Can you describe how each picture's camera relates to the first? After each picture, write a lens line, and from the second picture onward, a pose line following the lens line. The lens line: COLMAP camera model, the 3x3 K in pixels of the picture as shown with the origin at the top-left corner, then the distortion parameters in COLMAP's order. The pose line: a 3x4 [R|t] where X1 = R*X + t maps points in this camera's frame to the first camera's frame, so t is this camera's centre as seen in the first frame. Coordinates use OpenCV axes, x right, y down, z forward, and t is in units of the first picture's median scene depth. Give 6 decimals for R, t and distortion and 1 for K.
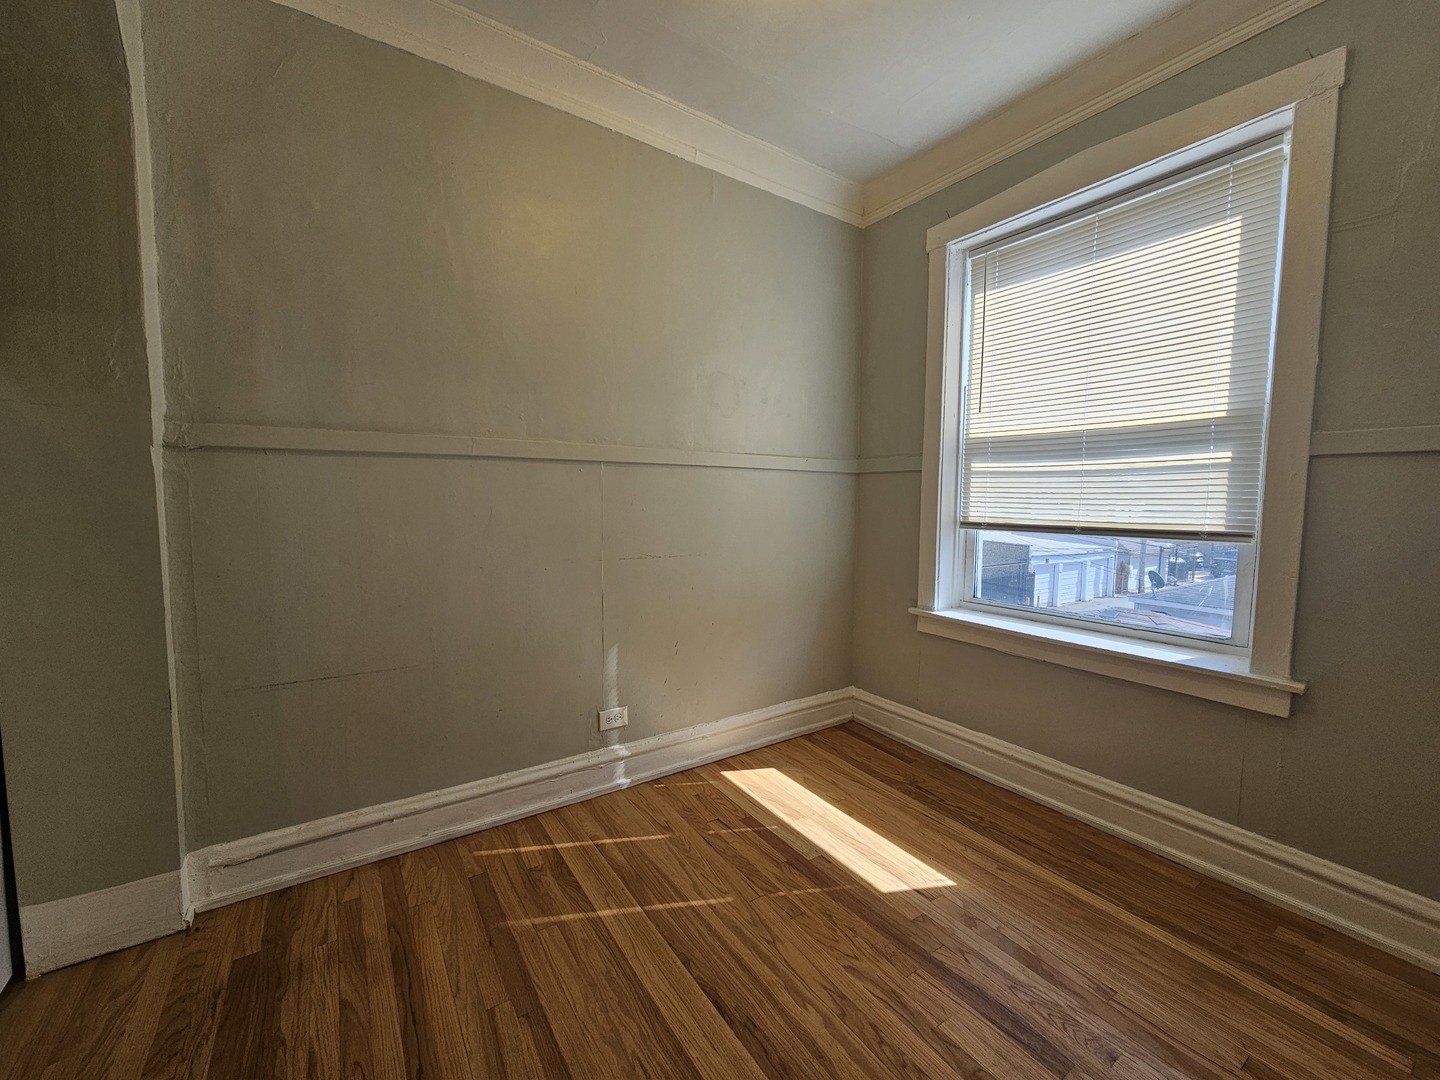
lens RADIAL K [[592.6, 0, 720.4], [0, 592.6, 538.6], [0, 0, 1]] dist [0.000389, 0.002016]
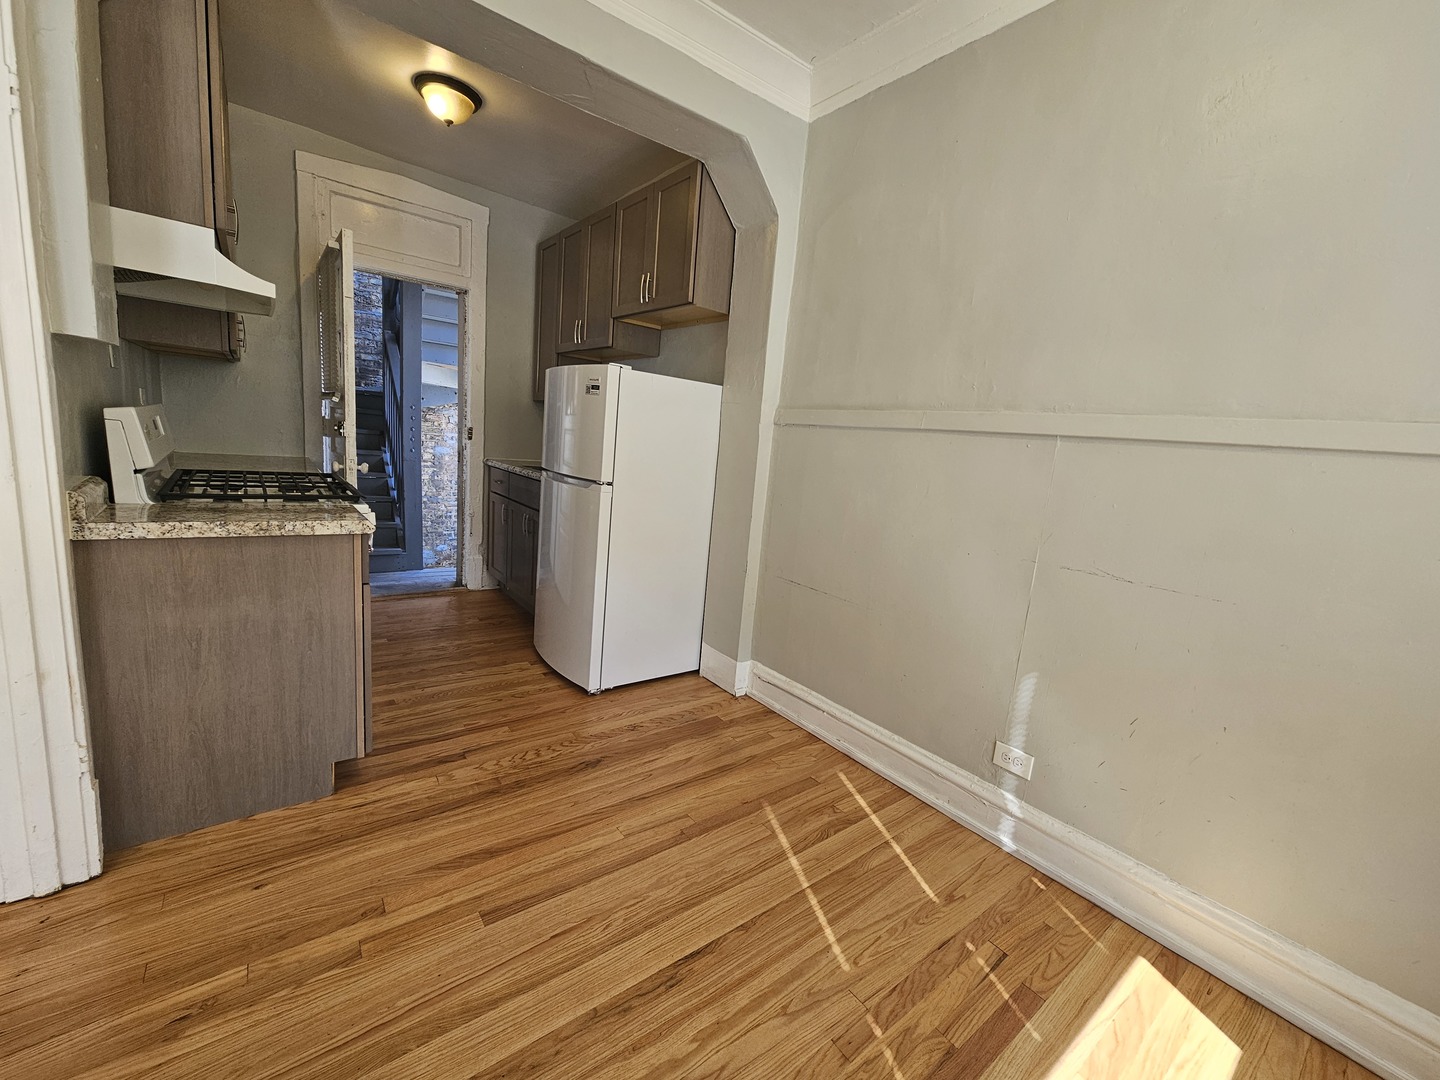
lens RADIAL K [[592.6, 0, 736.5], [0, 592.6, 541.2], [0, 0, 1]] dist [0.000389, 0.002016]
pose [[0.082439, 0.165330, -0.982787, 0.647481], [-0.163047, 0.975094, 0.150359, -0.052953], [0.983168, 0.147845, 0.107343, 0.624701]]
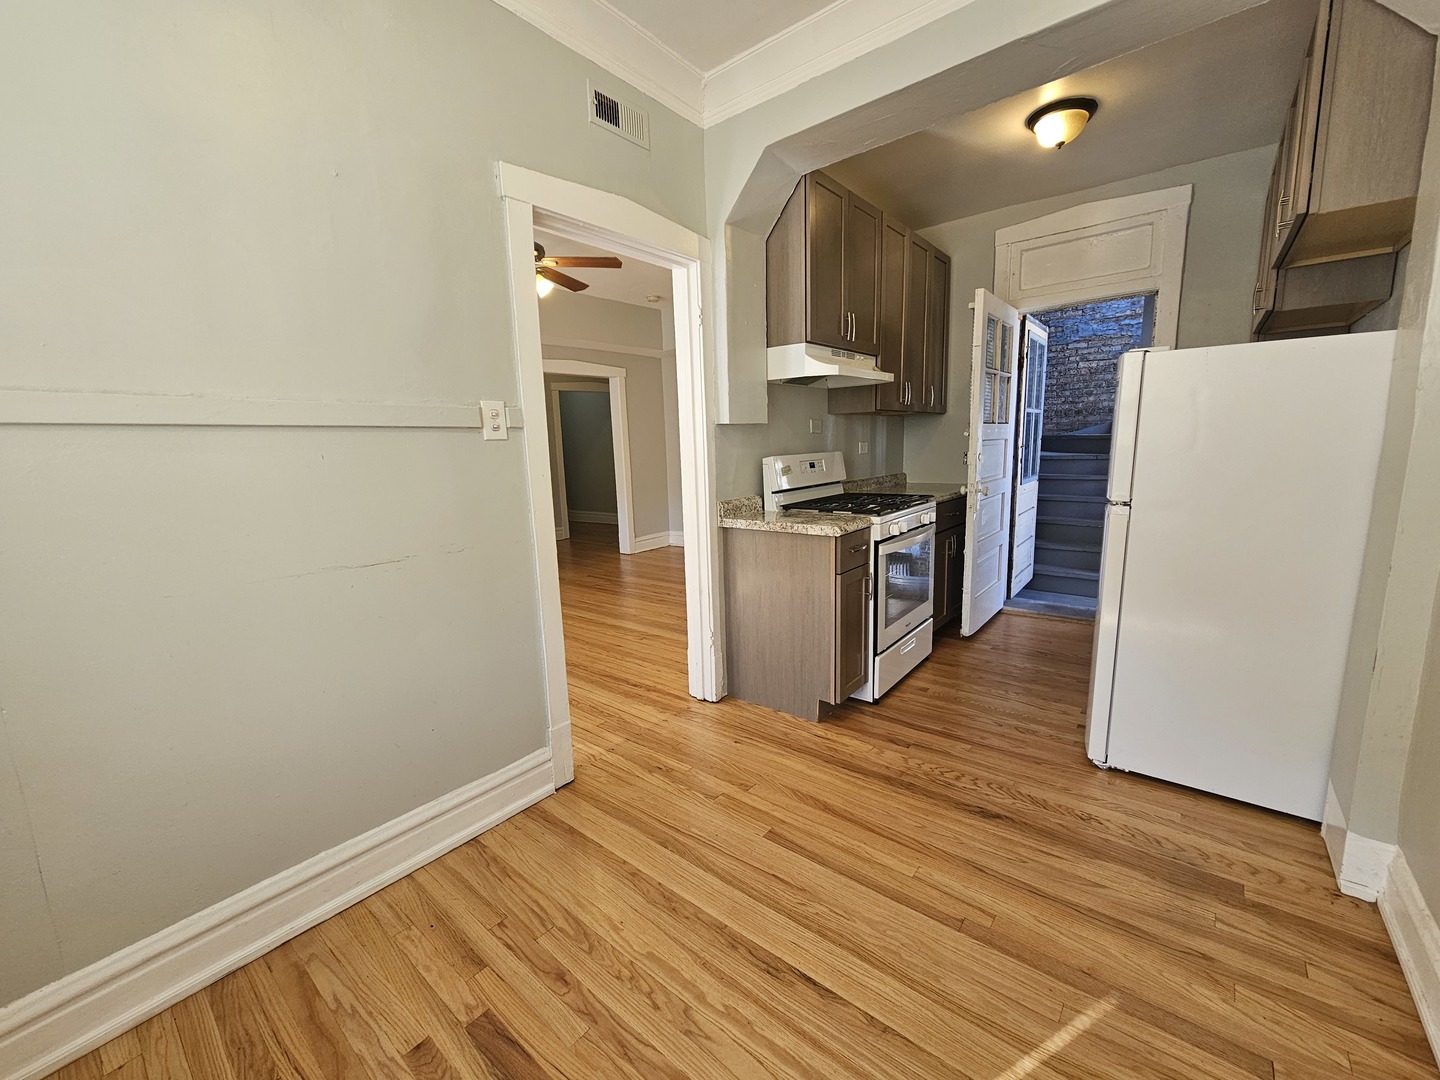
lens RADIAL K [[592.6, 0, 721.6], [0, 592.6, 540.1], [0, 0, 1]] dist [0.000389, 0.002016]
pose [[-0.955658, 0.066680, -0.286830, 0.270183], [-0.001118, 0.973198, 0.229968, -0.109652], [0.294477, 0.220092, -0.929969, 1.246944]]
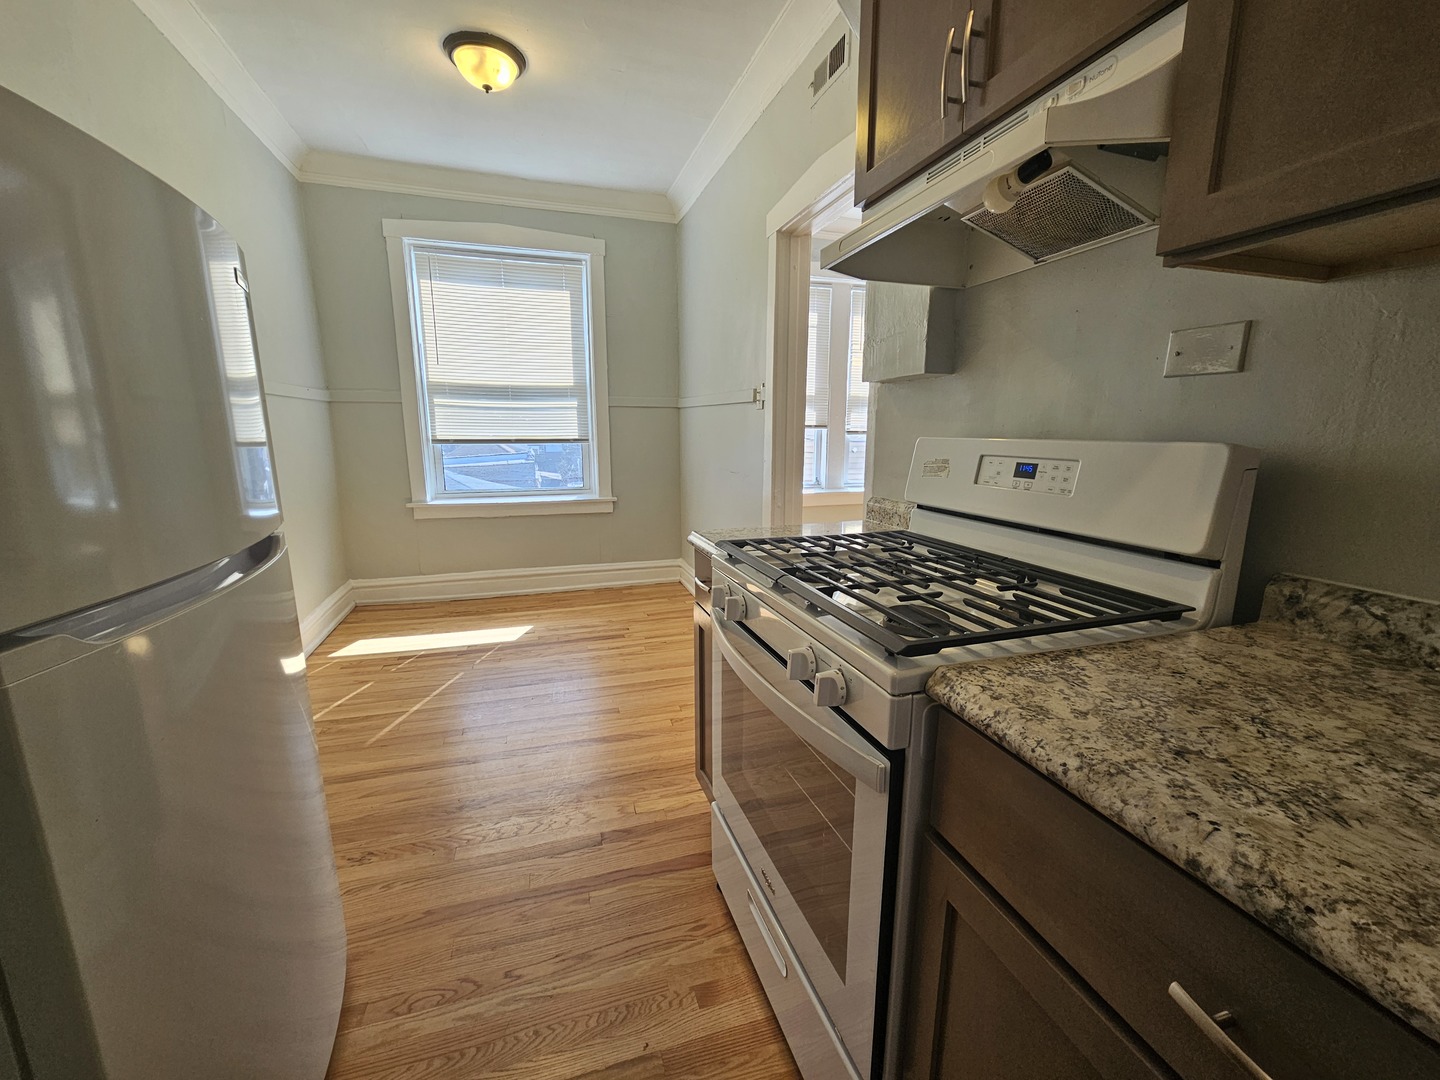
lens RADIAL K [[592.6, 0, 731.7], [0, 592.6, 540.4], [0, 0, 1]] dist [0.000389, 0.002016]
pose [[0.265458, -0.186651, 0.945882, -1.156459], [0.066294, 0.982293, 0.175231, 0.012604], [-0.961840, 0.016190, 0.273132, -0.147698]]
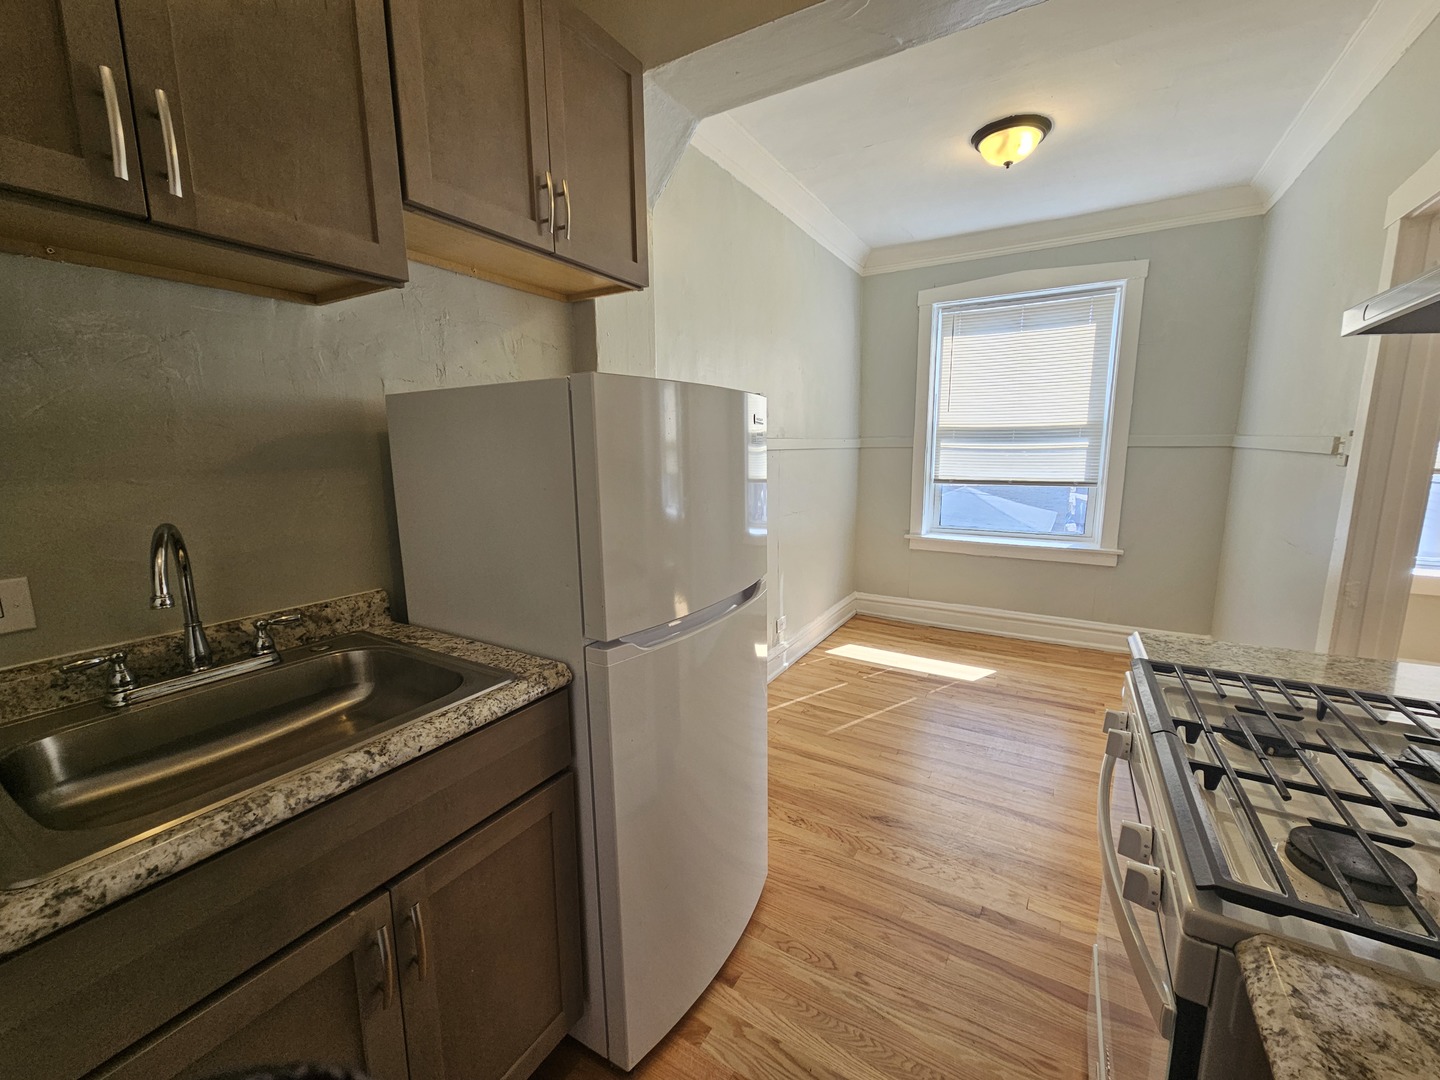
lens RADIAL K [[592.6, 0, 727.8], [0, 592.6, 543.1], [0, 0, 1]] dist [0.000389, 0.002016]
pose [[0.899804, -0.084879, 0.427958, -1.127968], [0.043909, 0.993531, 0.104730, -0.068421], [-0.434079, -0.075445, 0.897710, -0.305494]]
